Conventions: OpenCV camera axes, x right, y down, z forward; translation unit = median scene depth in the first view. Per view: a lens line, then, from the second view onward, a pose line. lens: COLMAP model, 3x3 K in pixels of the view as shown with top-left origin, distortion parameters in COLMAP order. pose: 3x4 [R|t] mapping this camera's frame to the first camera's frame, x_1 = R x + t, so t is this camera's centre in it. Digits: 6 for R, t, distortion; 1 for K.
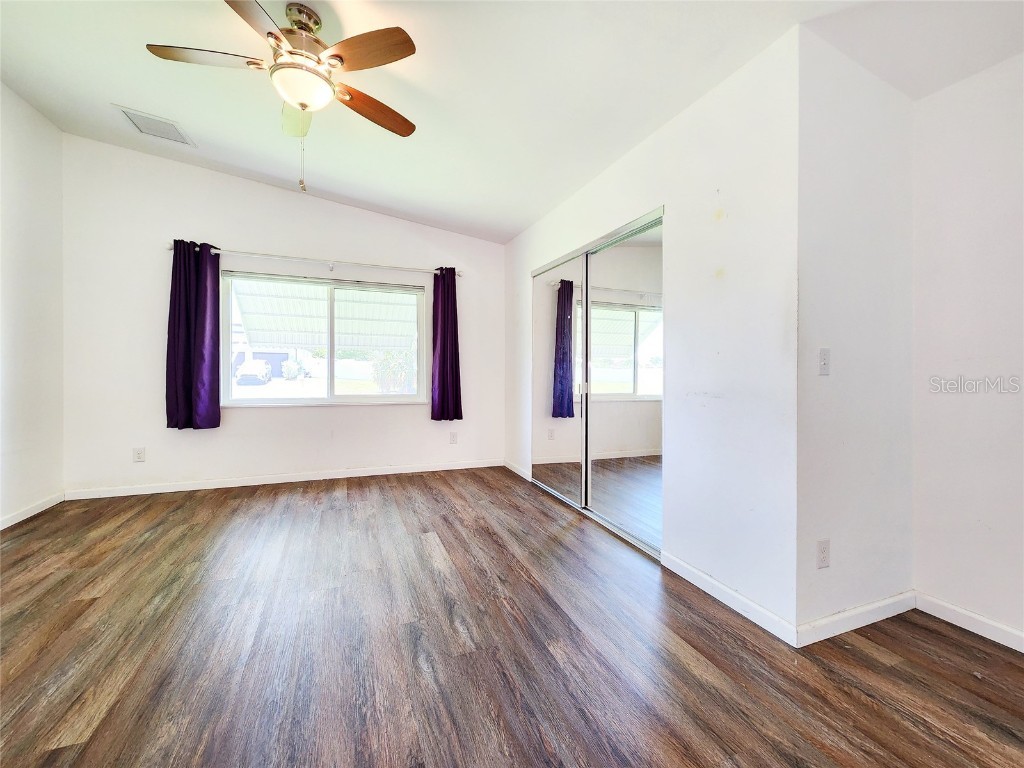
lens RADIAL K [[424.6, 0, 510.9], [0, 424.6, 361.5], [0, 0, 1]] dist [0.000484, -0.000295]
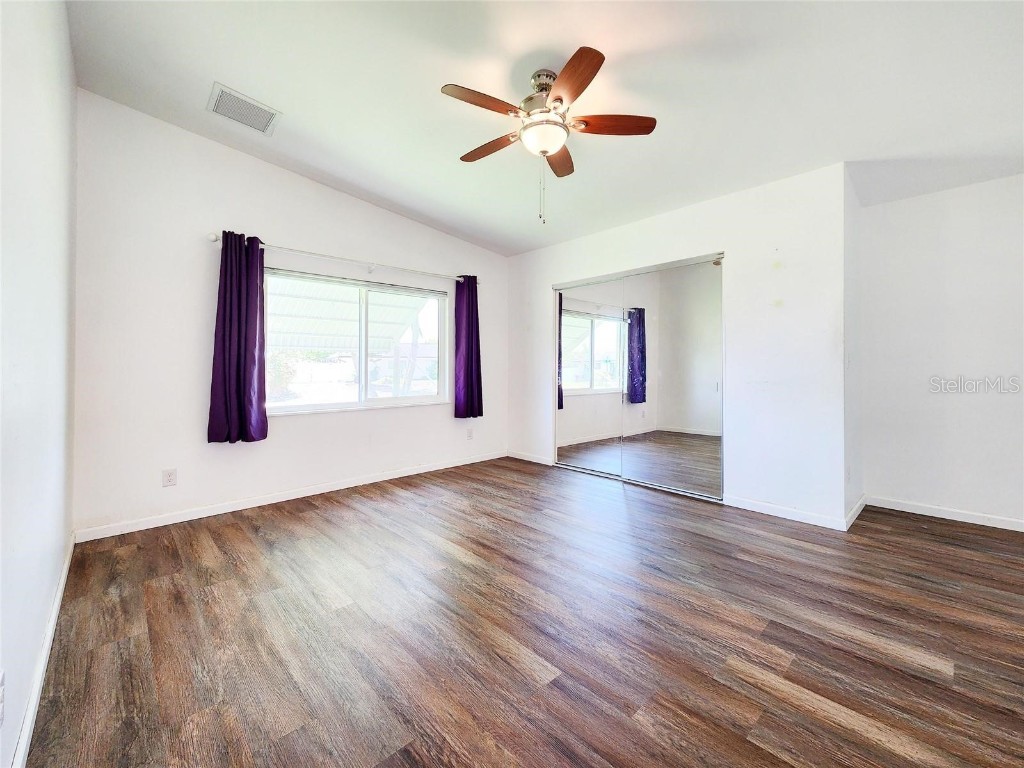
lens RADIAL K [[417.2, 0, 512.7], [0, 417.2, 360.8], [0, 0, 1]] dist [0.000803, -0.004721]
pose [[0.934151, -0.012522, 0.356657, -0.511019], [0.013395, 0.999910, 0.000024, -0.005555], [-0.356625, 0.004755, 0.934235, -0.028855]]
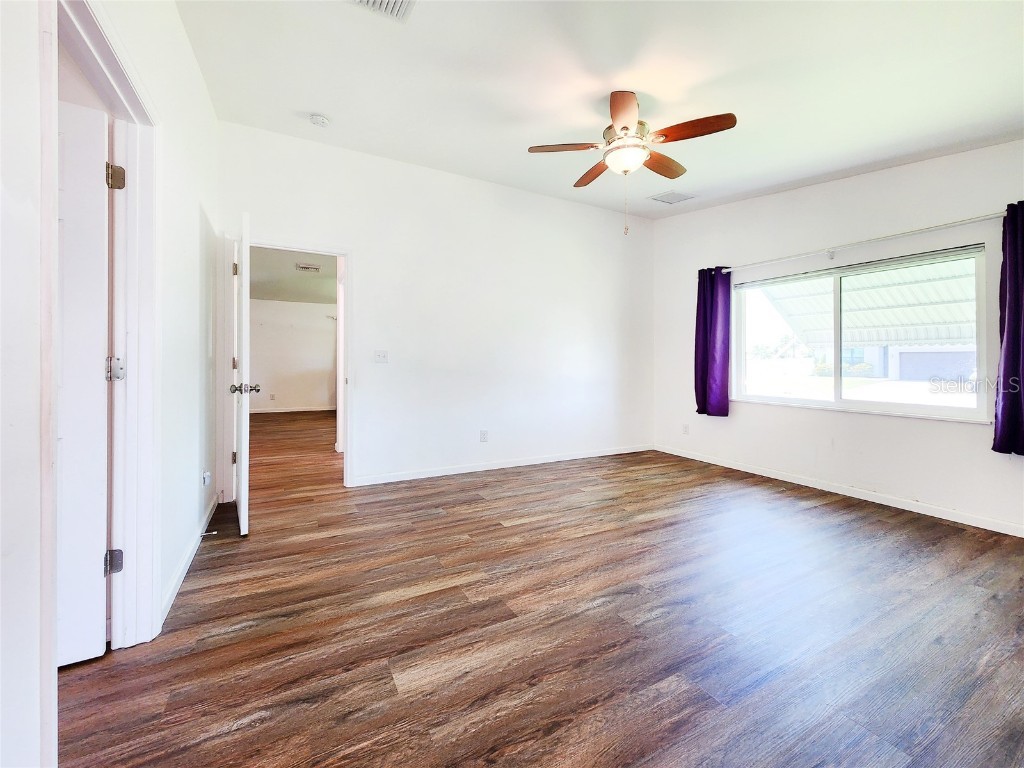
lens RADIAL K [[424.6, 0, 510.9], [0, 424.6, 361.5], [0, 0, 1]] dist [0.000484, -0.000295]
pose [[0.116462, -0.014617, -0.993088, 0.419877], [0.004087, 0.999890, -0.014238, 0.012680], [0.993187, -0.002401, 0.116509, 0.251329]]
